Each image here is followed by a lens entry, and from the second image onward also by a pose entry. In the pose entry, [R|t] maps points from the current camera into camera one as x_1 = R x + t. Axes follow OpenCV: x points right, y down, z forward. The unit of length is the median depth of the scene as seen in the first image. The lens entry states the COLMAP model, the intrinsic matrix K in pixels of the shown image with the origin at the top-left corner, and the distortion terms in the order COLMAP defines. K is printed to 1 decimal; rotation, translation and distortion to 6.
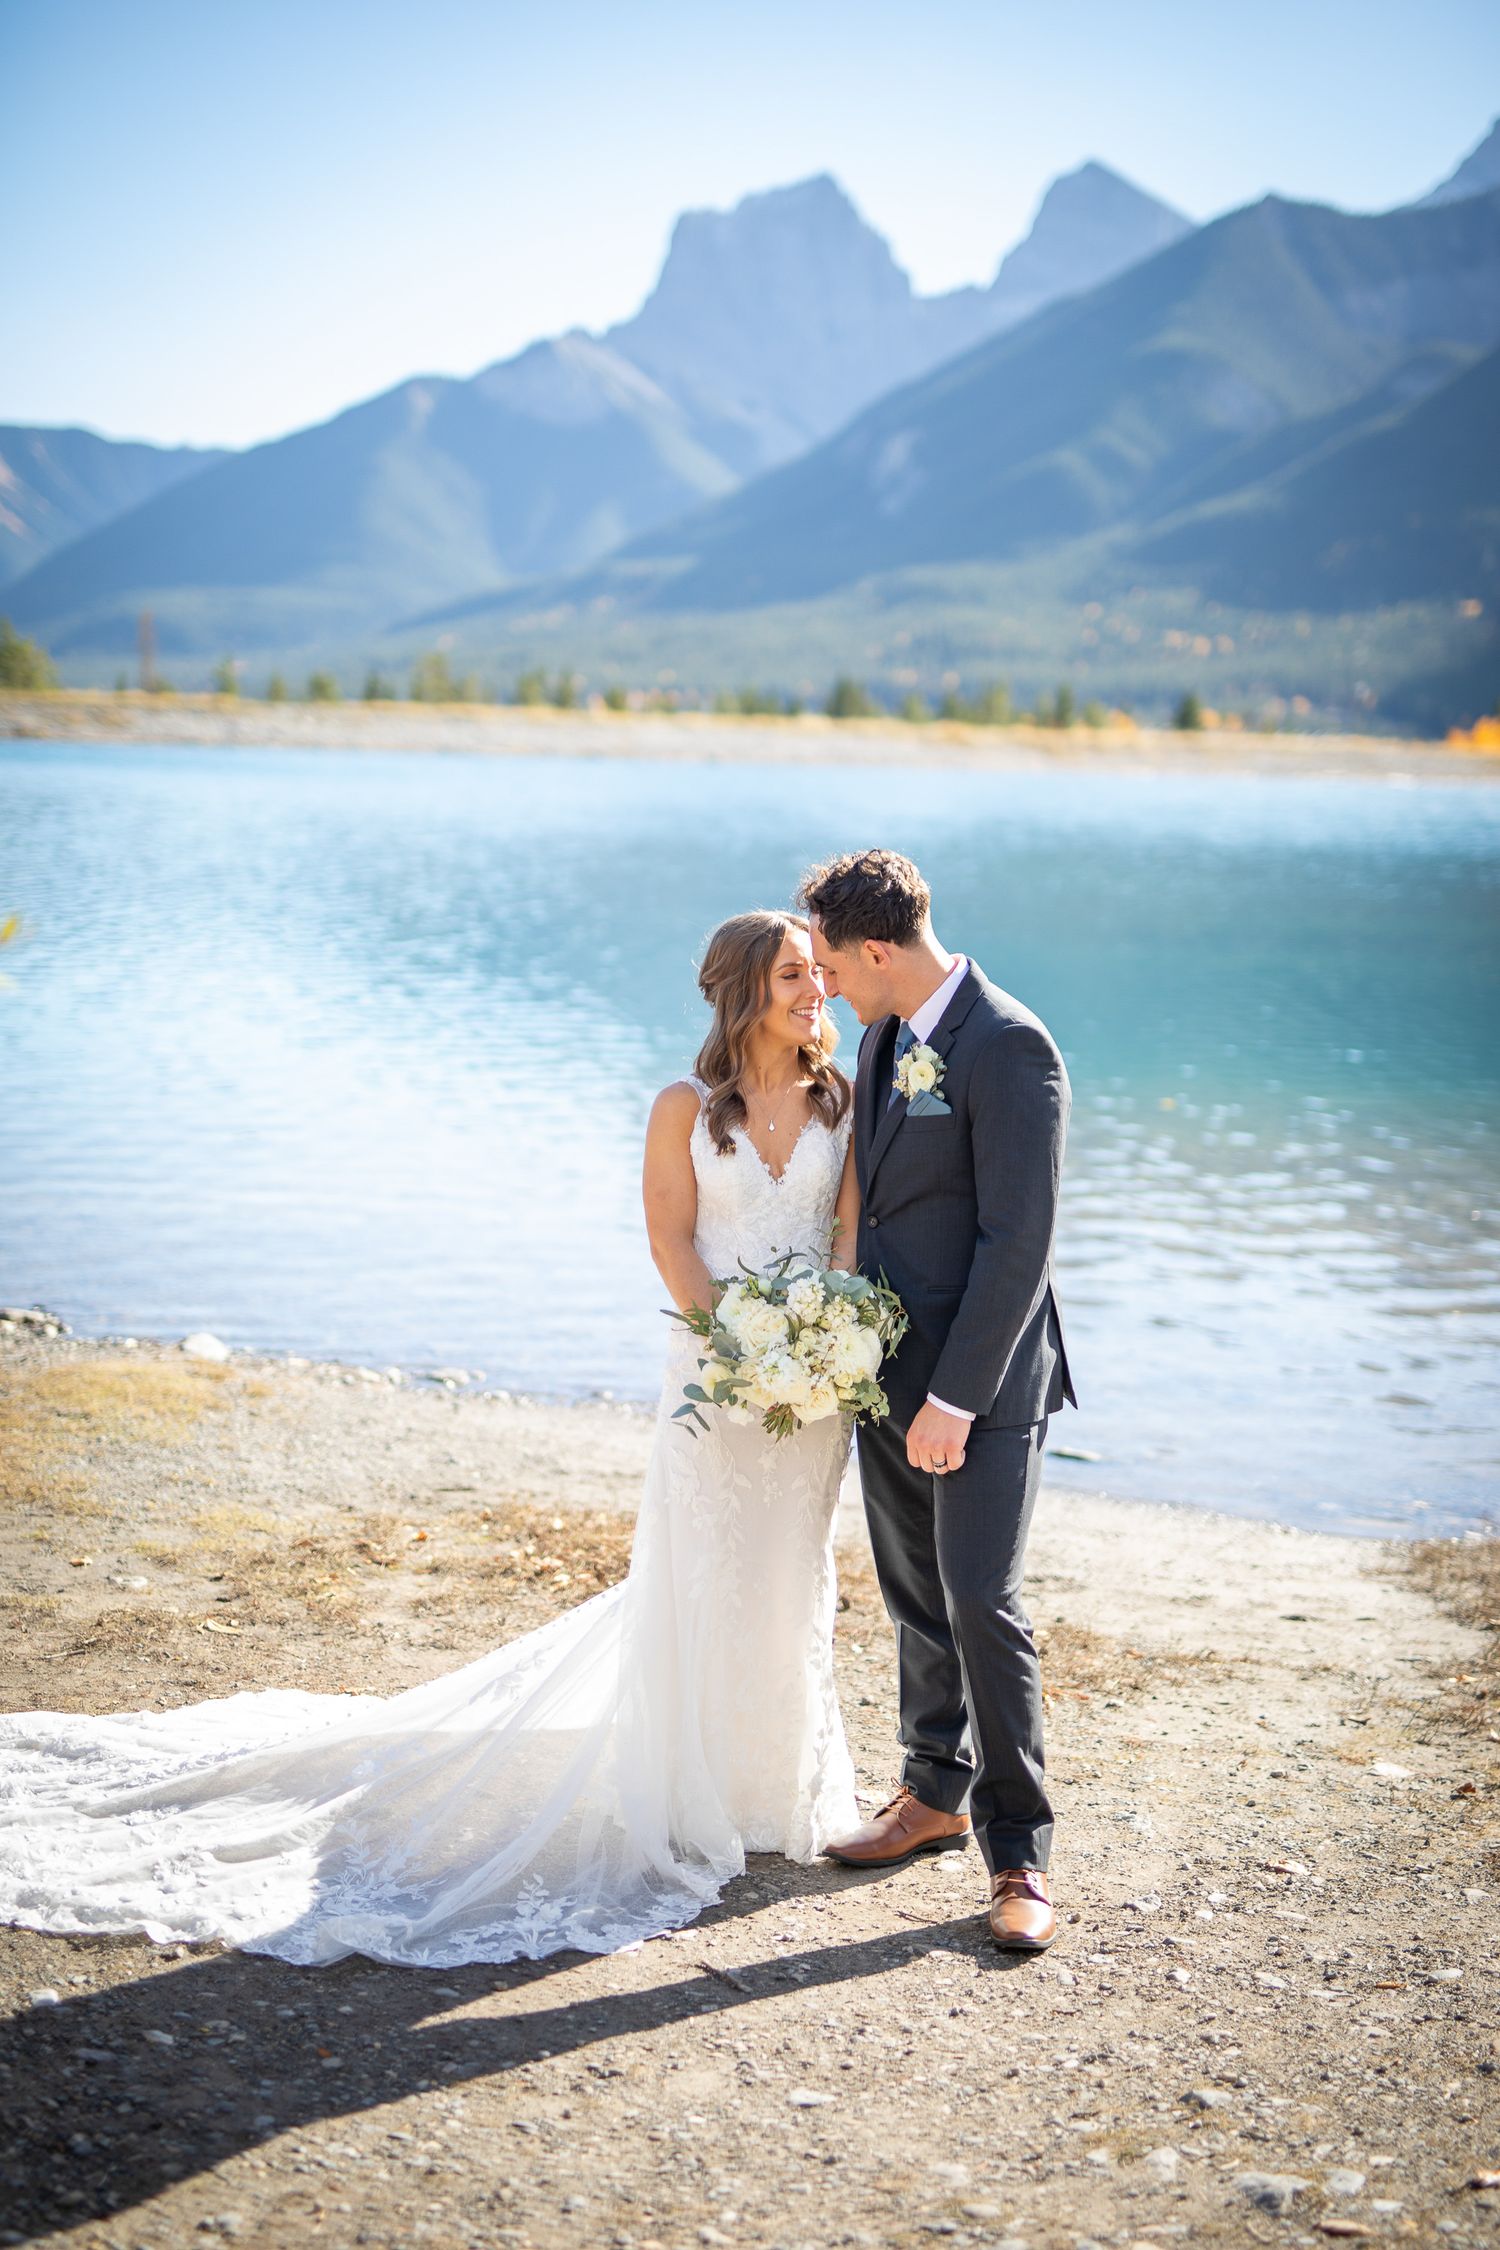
lens RADIAL K [[3249.2, 0, 747.8], [0, 3249.2, 1126.4], [0, 0, 1]] dist [0.013270, 0.000000]
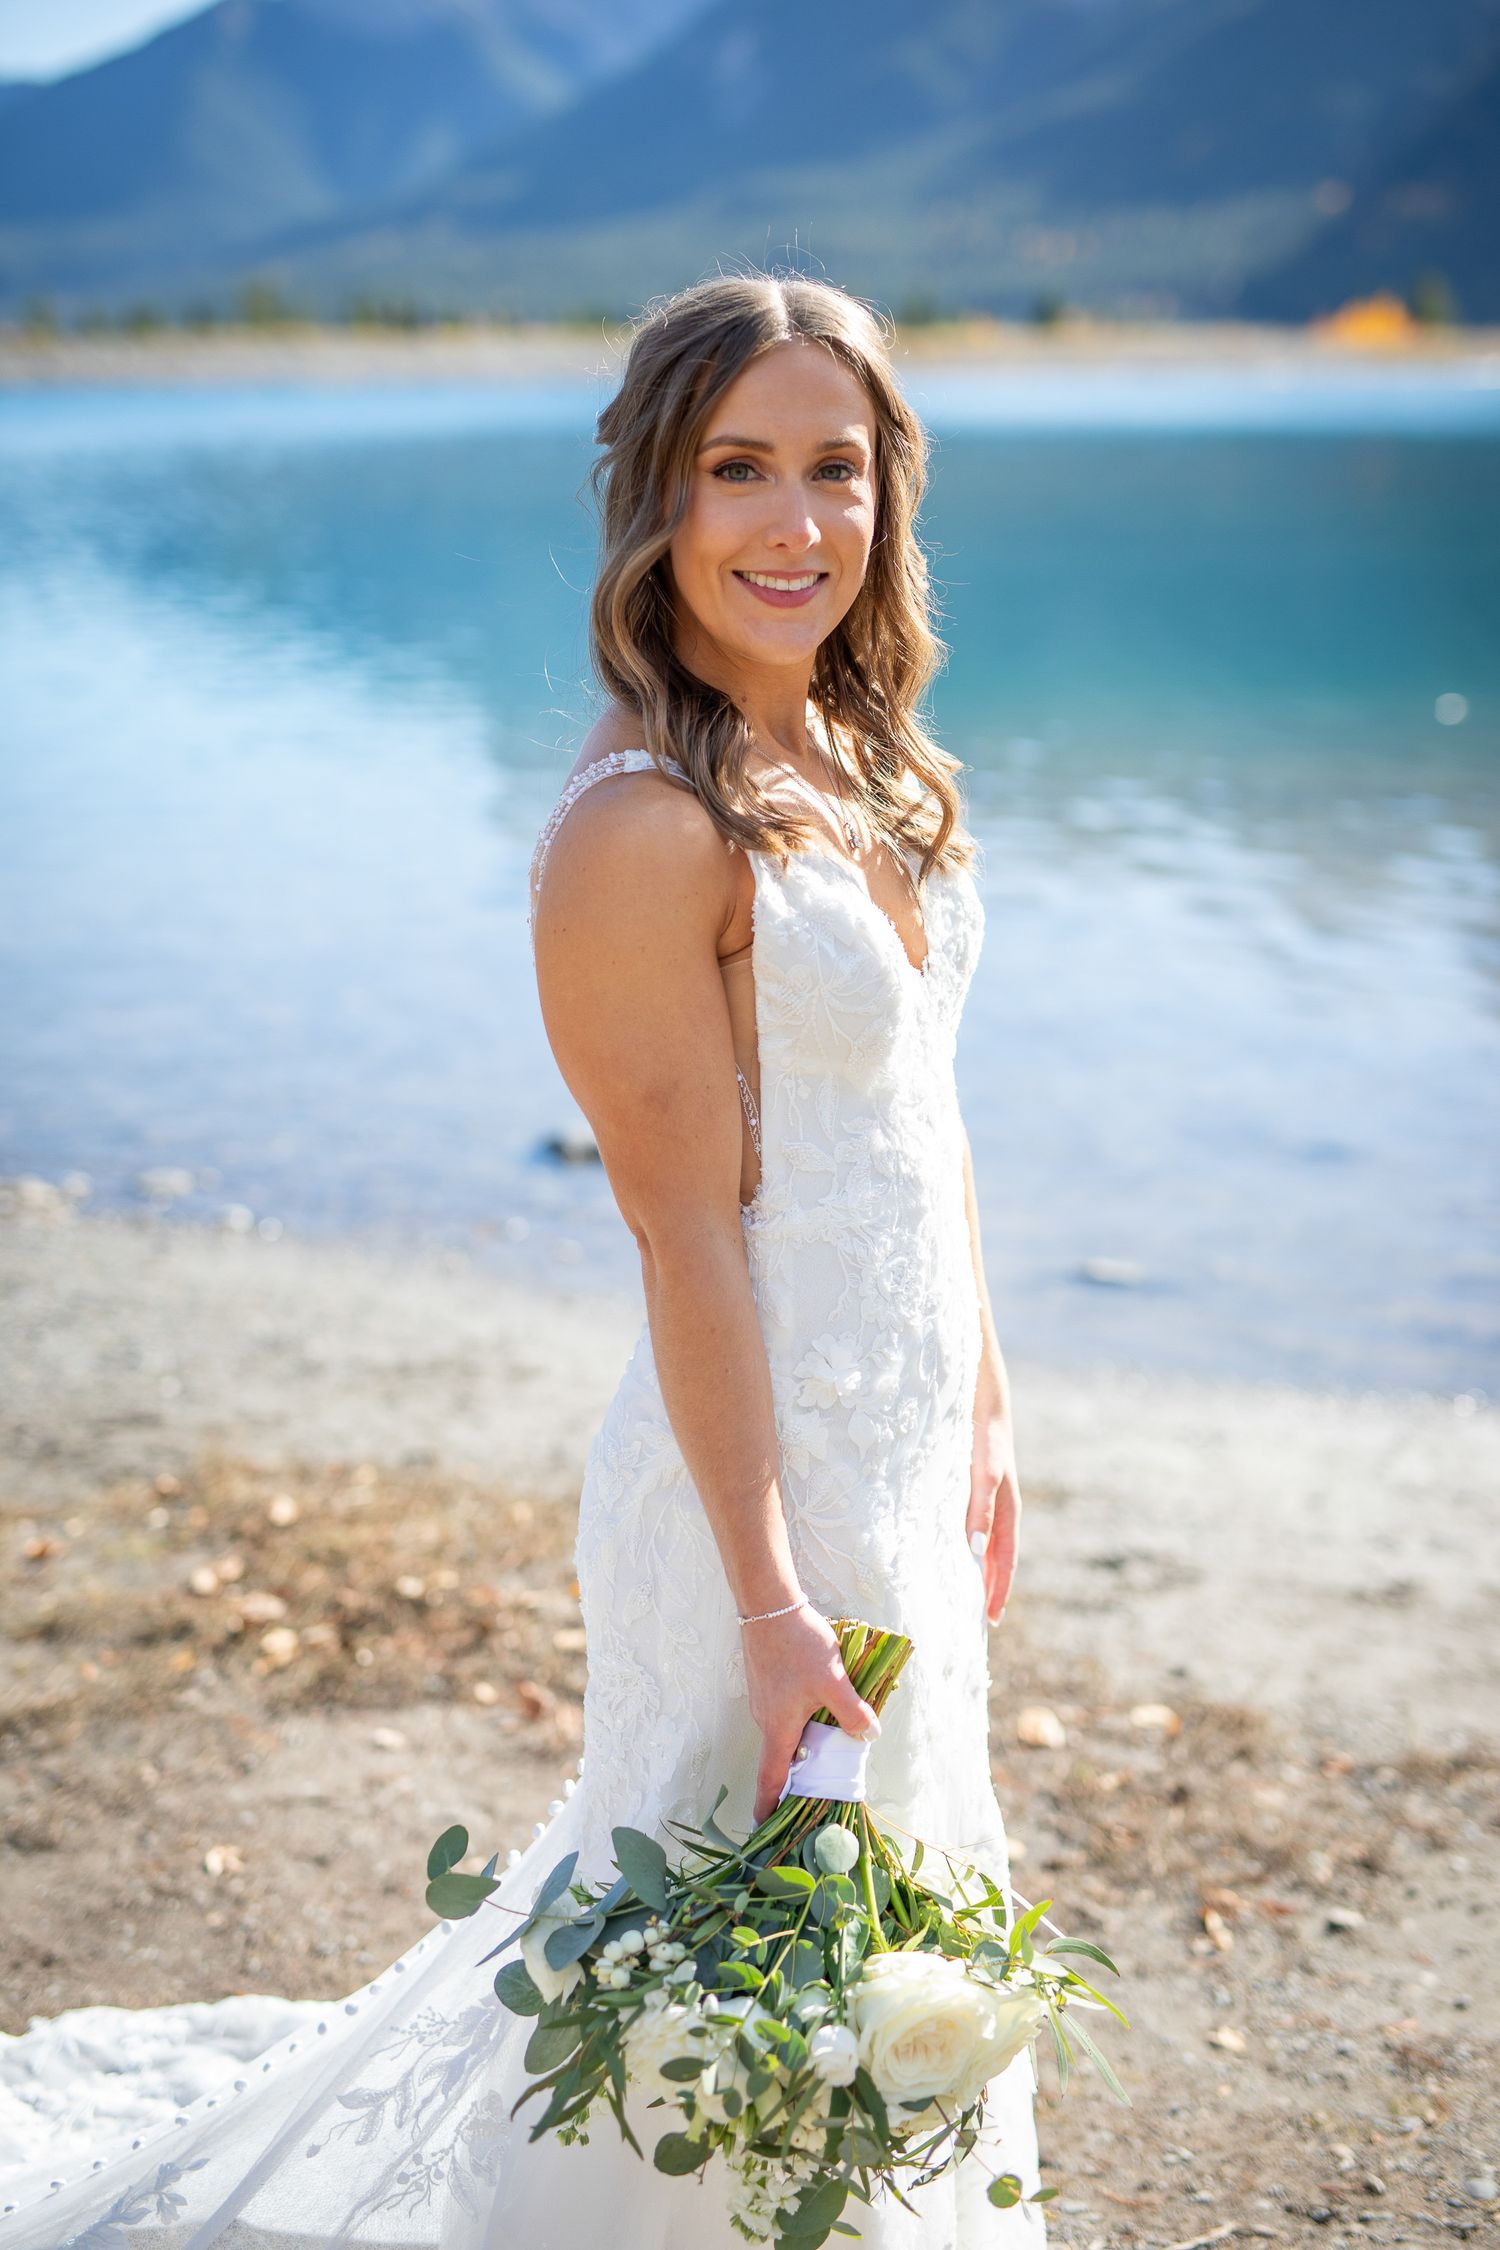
lens RADIAL K [[3249.2, 0, 750.3], [0, 3249.2, 1120.6], [0, 0, 1]] dist [0.013270, 0.000000]
pose [[0.998113, -0.049759, 0.035975, 0.006893], [0.045511, 0.992828, 0.110553, -0.006095], [-0.041218, -0.108707, 0.993219, 0.421719]]
